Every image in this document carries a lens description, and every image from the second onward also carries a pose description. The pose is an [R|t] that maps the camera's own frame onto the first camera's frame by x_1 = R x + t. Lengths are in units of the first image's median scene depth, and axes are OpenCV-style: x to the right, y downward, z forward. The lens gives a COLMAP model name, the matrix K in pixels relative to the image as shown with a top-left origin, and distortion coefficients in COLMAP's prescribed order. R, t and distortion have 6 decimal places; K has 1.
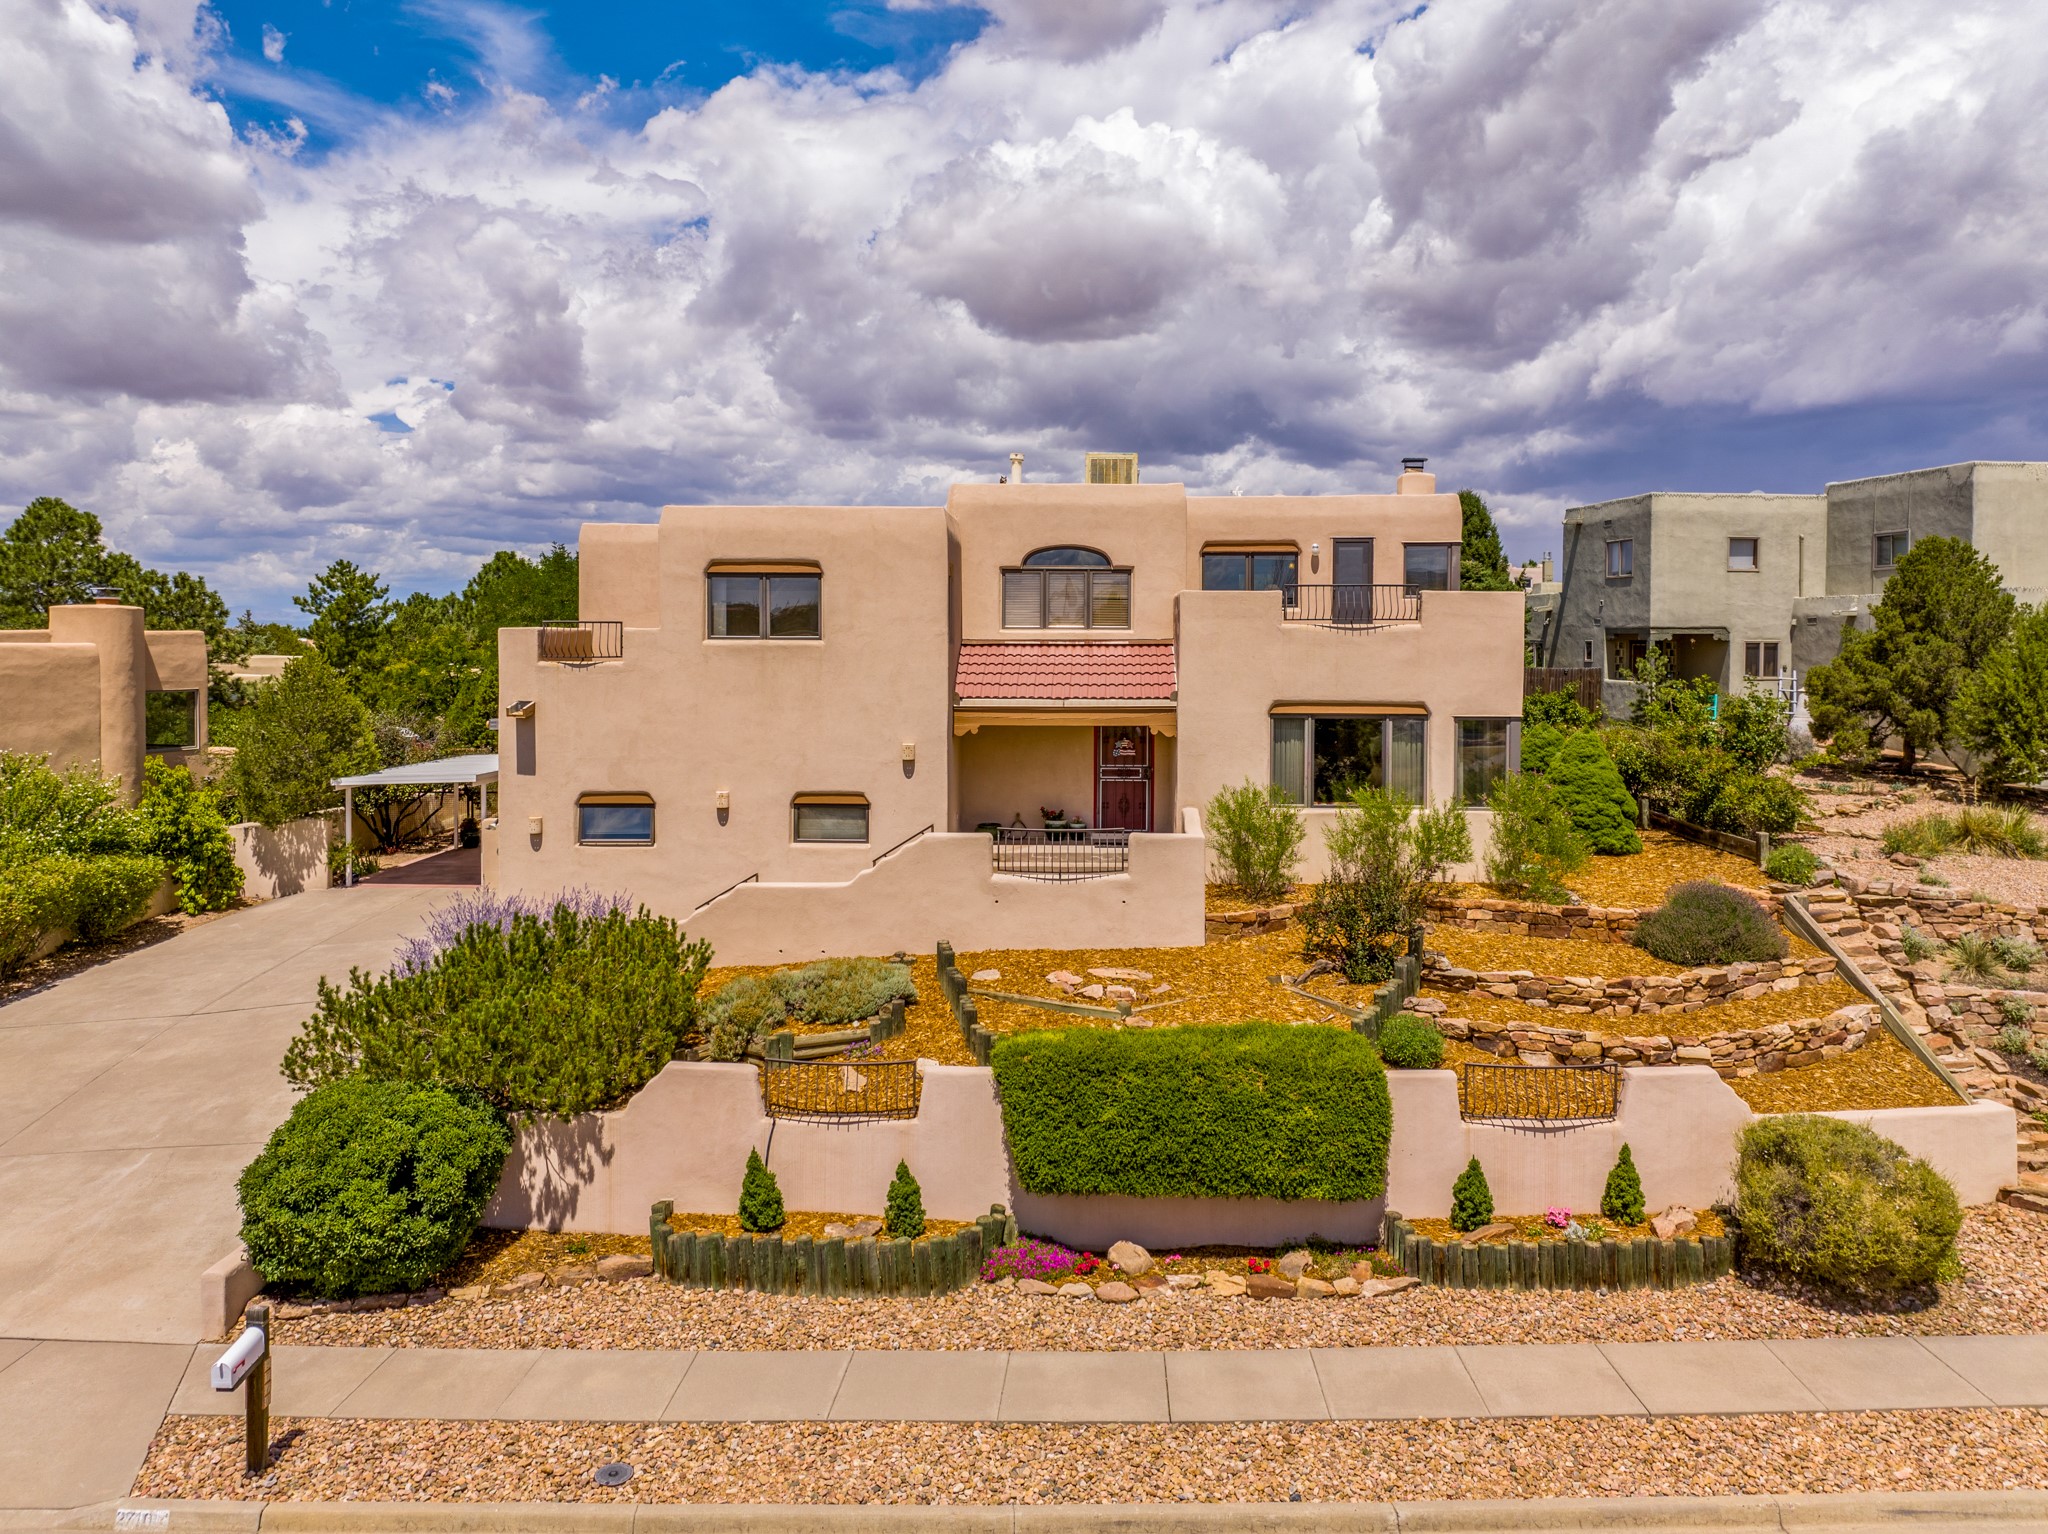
lens RADIAL K [[1450.6, 0, 1060.5], [0, 1450.6, 655.2], [0, 0, 1]] dist [0.014389, 0.000358]
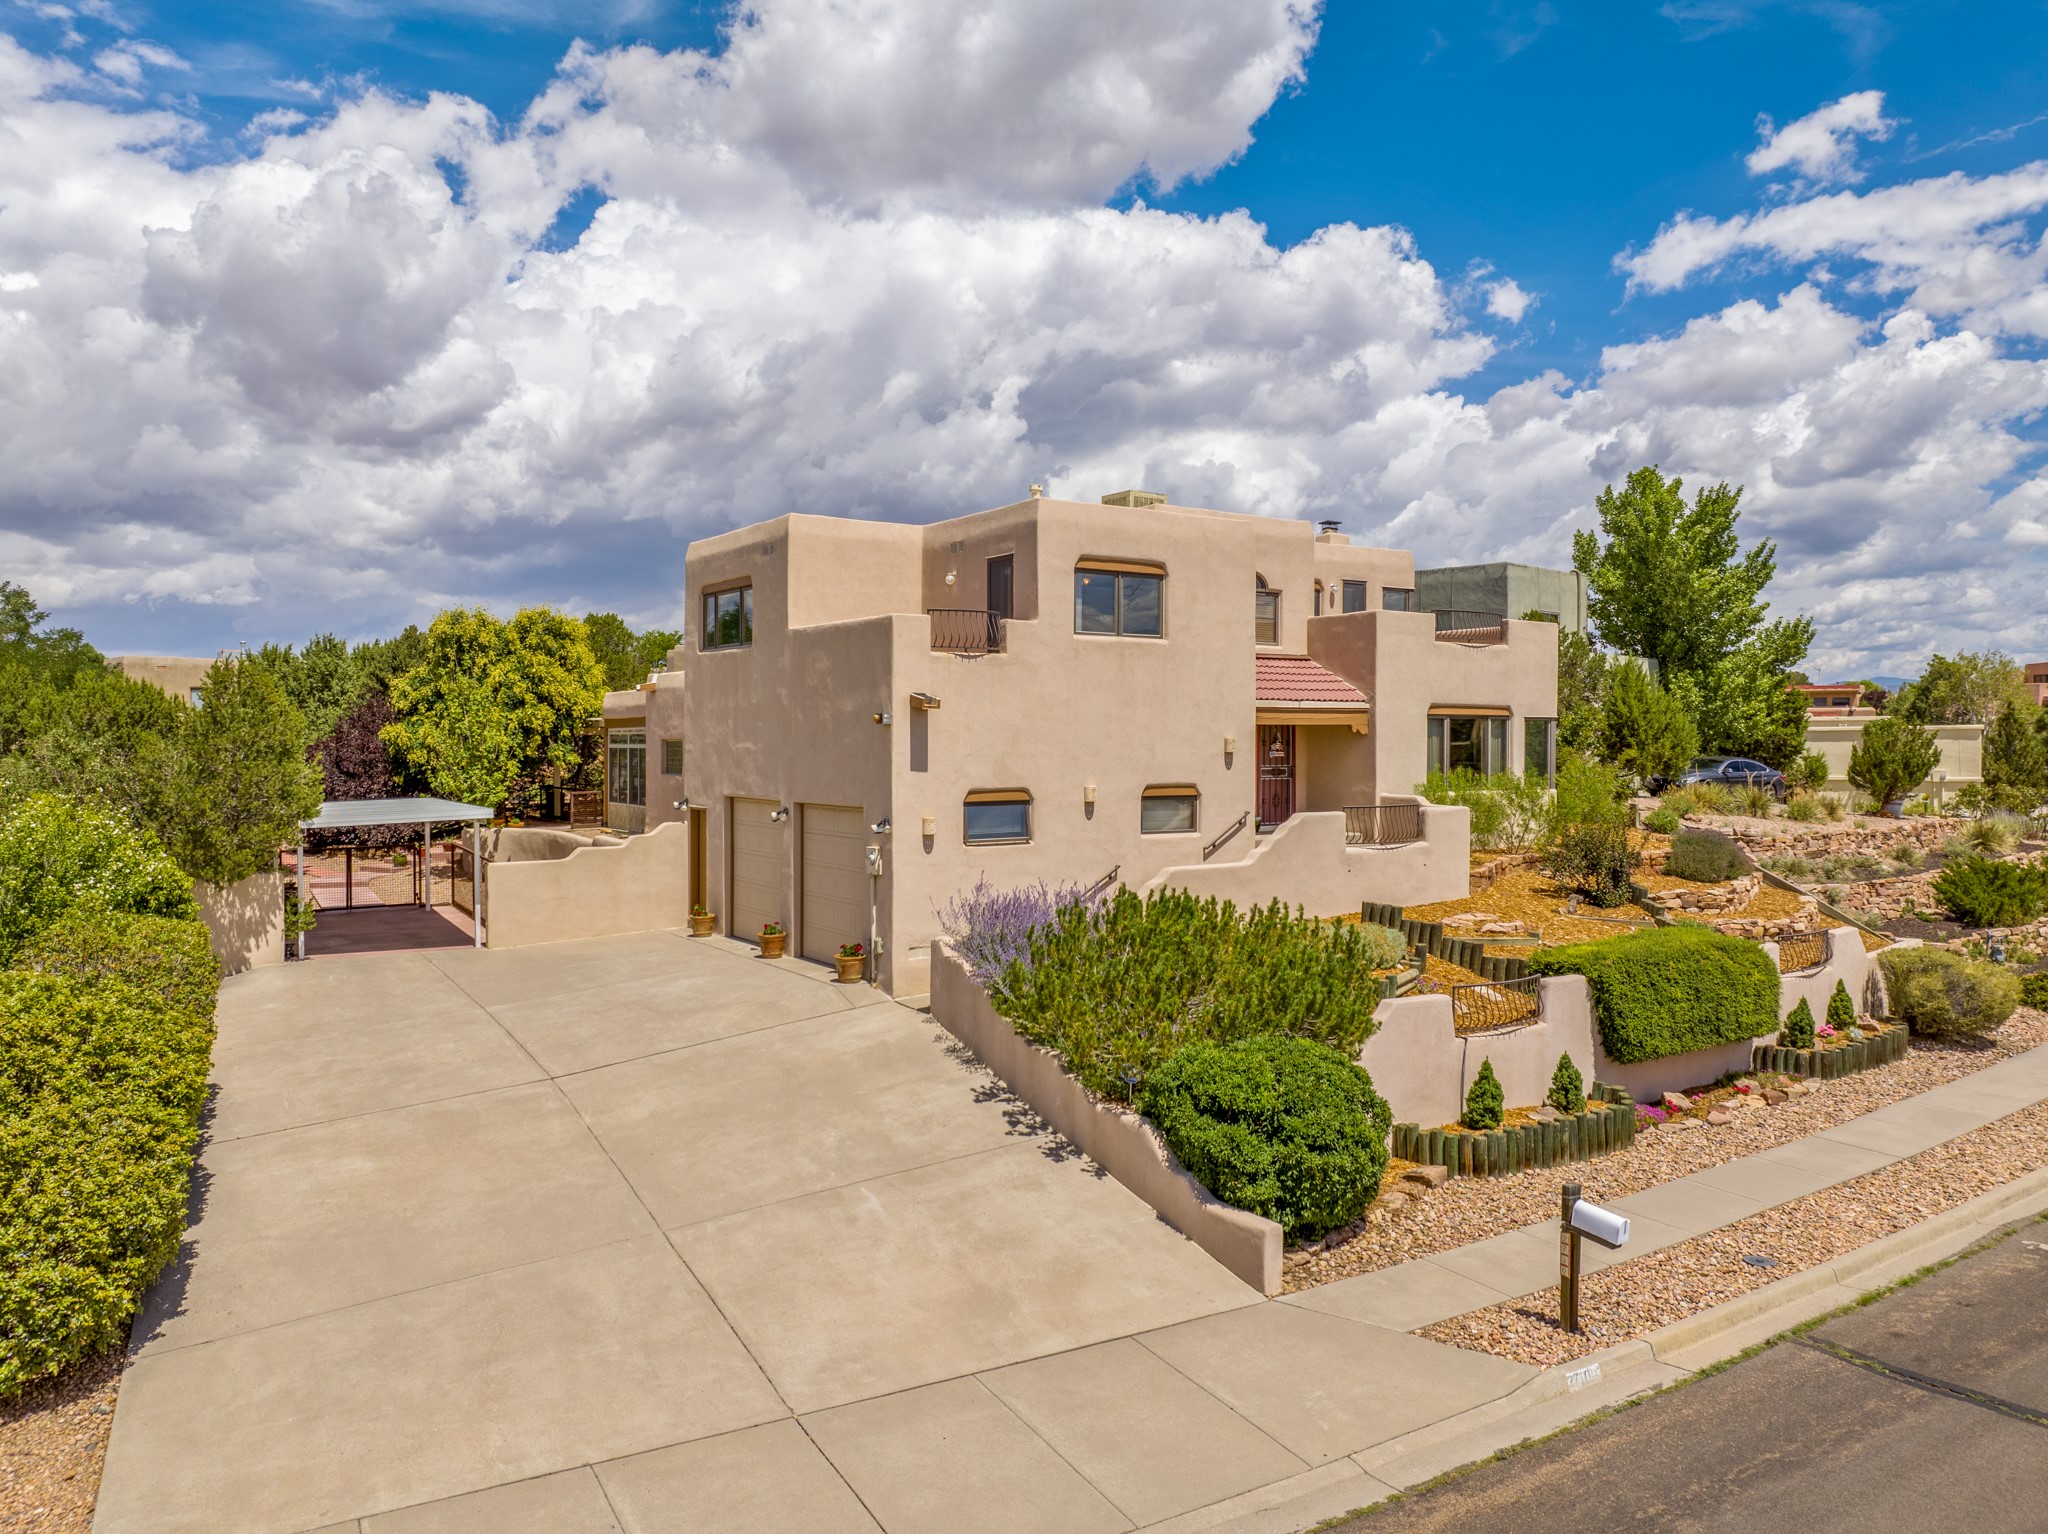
lens RADIAL K [[1442.9, 0, 1037.1], [0, 1442.9, 749.6], [0, 0, 1]] dist [-0.058523, 0.036977]
pose [[0.819376, -0.006485, 0.573219, -0.834262], [0.007293, 0.999973, 0.000888, 0.067519], [-0.573210, 0.003453, 0.819401, 0.201980]]
